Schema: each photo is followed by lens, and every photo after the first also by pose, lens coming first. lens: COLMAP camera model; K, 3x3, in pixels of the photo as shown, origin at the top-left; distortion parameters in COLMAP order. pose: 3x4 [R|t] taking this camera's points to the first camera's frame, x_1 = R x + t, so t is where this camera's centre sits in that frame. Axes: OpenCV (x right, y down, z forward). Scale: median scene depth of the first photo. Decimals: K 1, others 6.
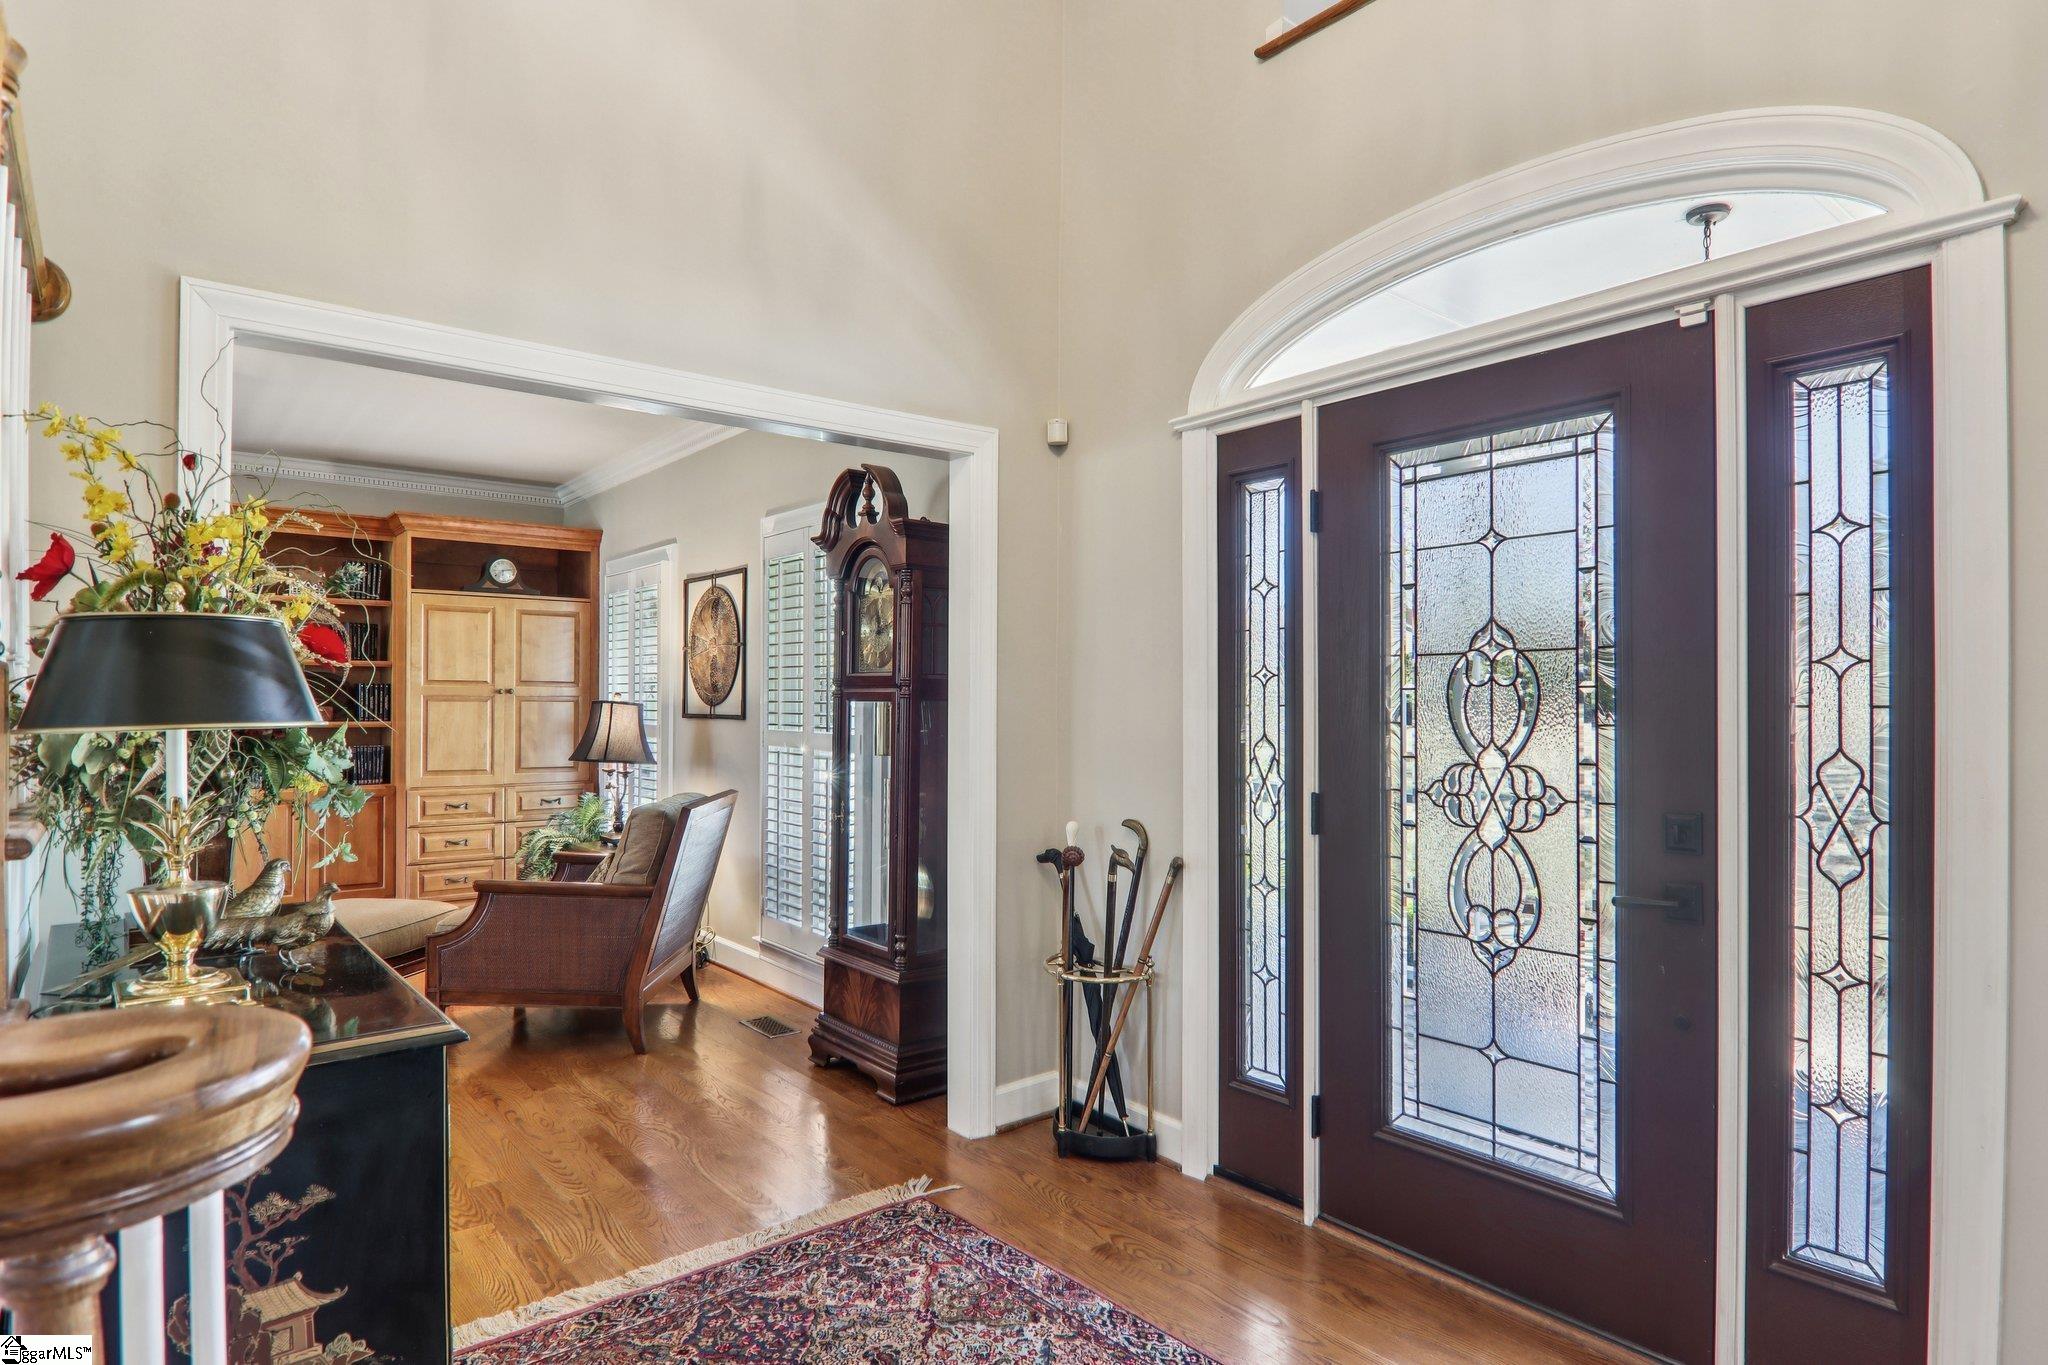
lens RADIAL K [[1148.2, 0, 1032.4], [0, 1148.2, 693.3], [0, 0, 1]] dist [0.004303, -0.016581]
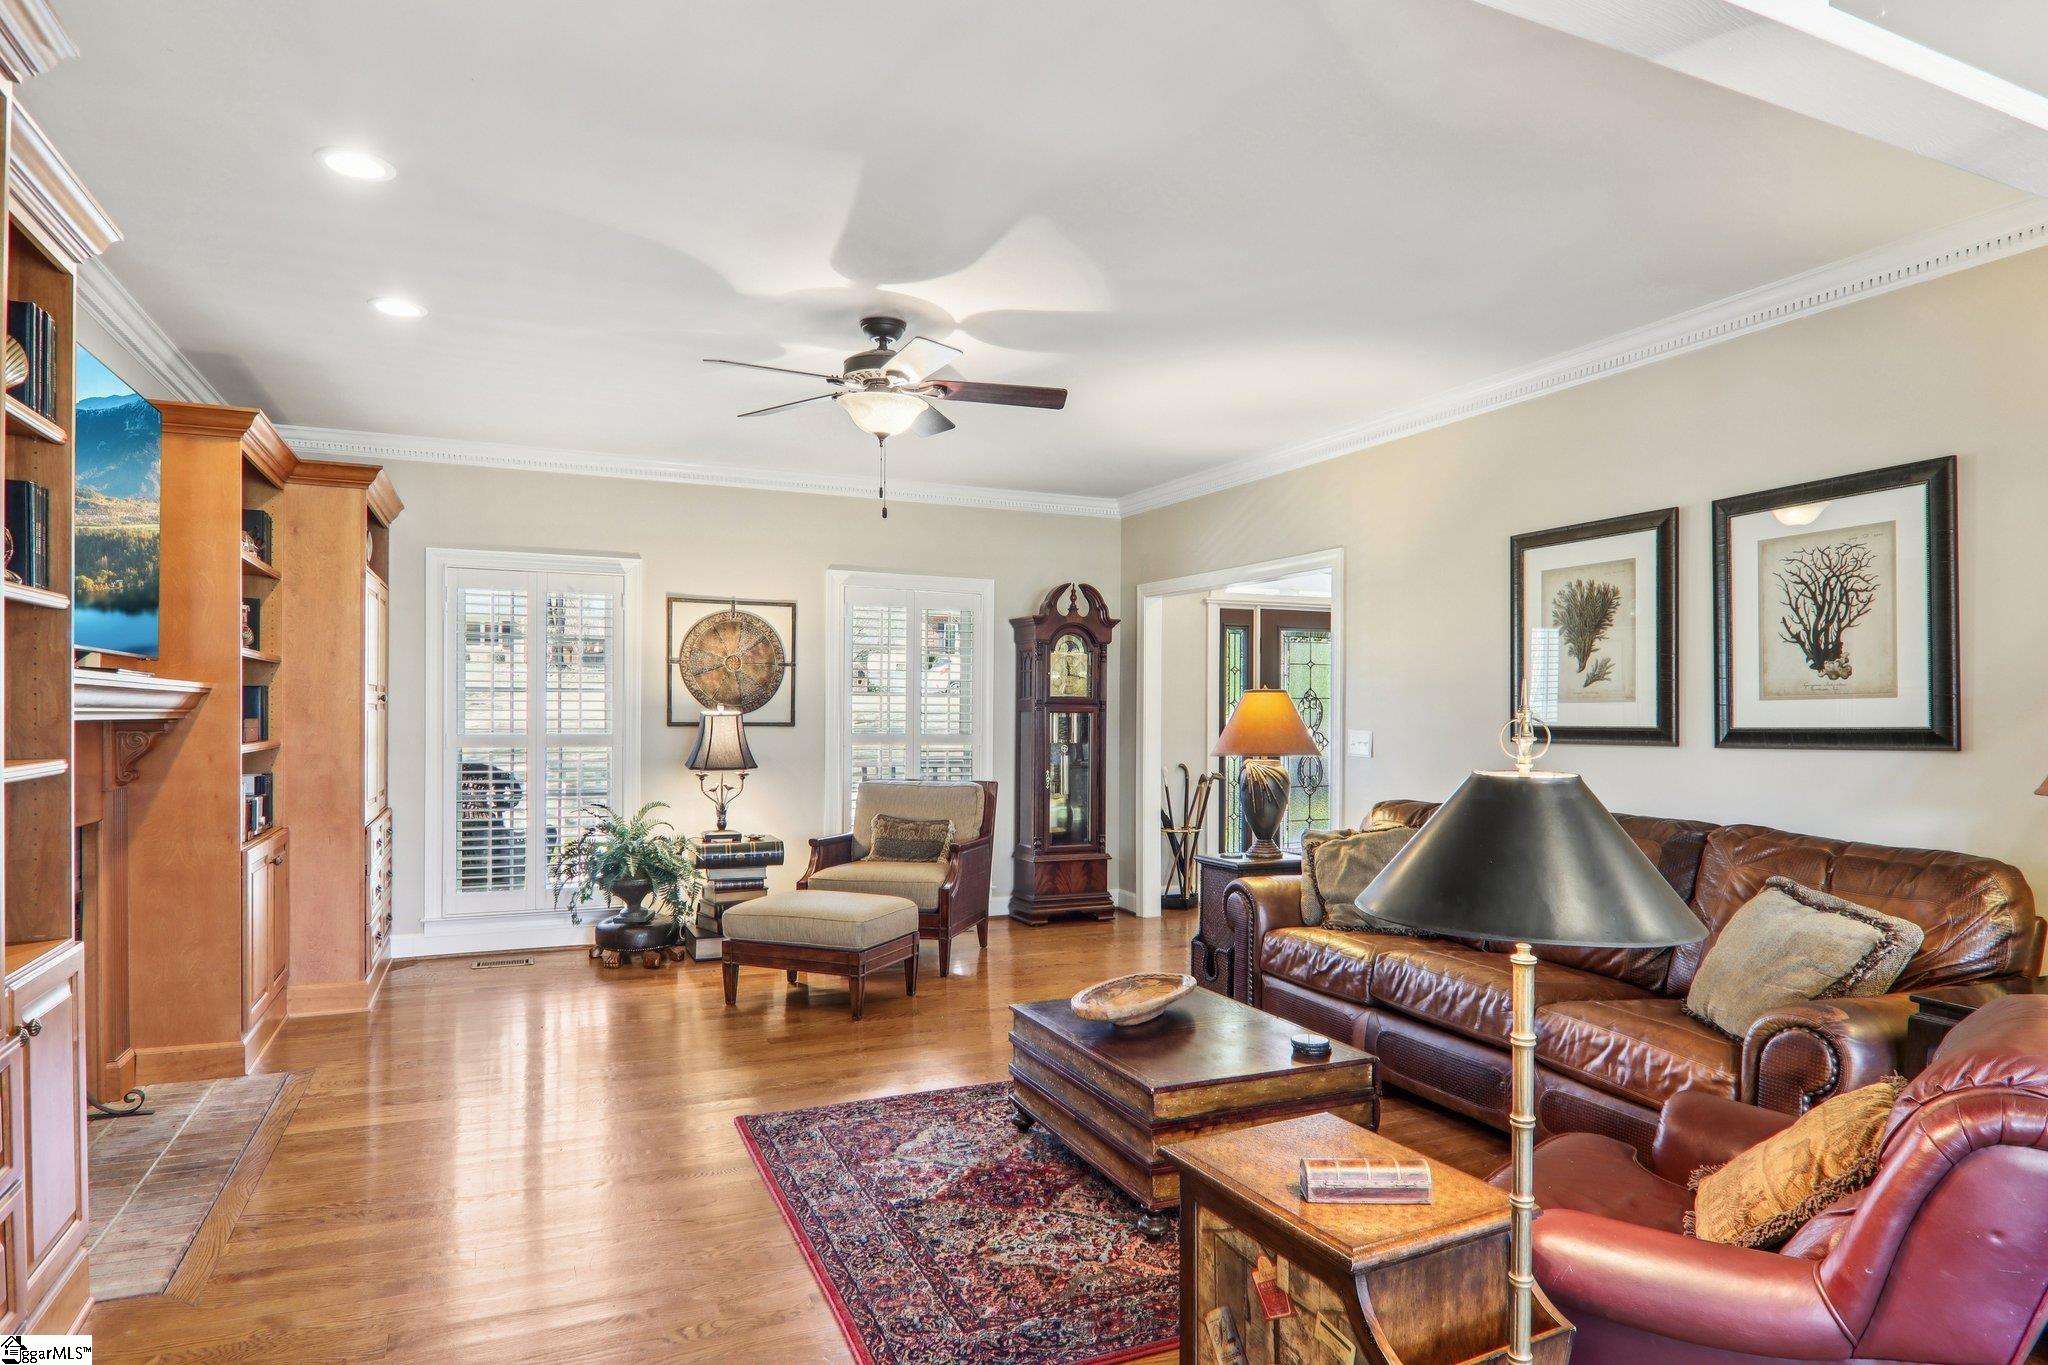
lens RADIAL K [[1148.2, 0, 1032.4], [0, 1148.2, 693.3], [0, 0, 1]] dist [0.004303, -0.016581]
pose [[0.235175, 0.013340, 0.971861, -1.976058], [-0.008036, 0.999898, -0.011780, 0.000500], [-0.971920, -0.005040, 0.235258, 0.641645]]
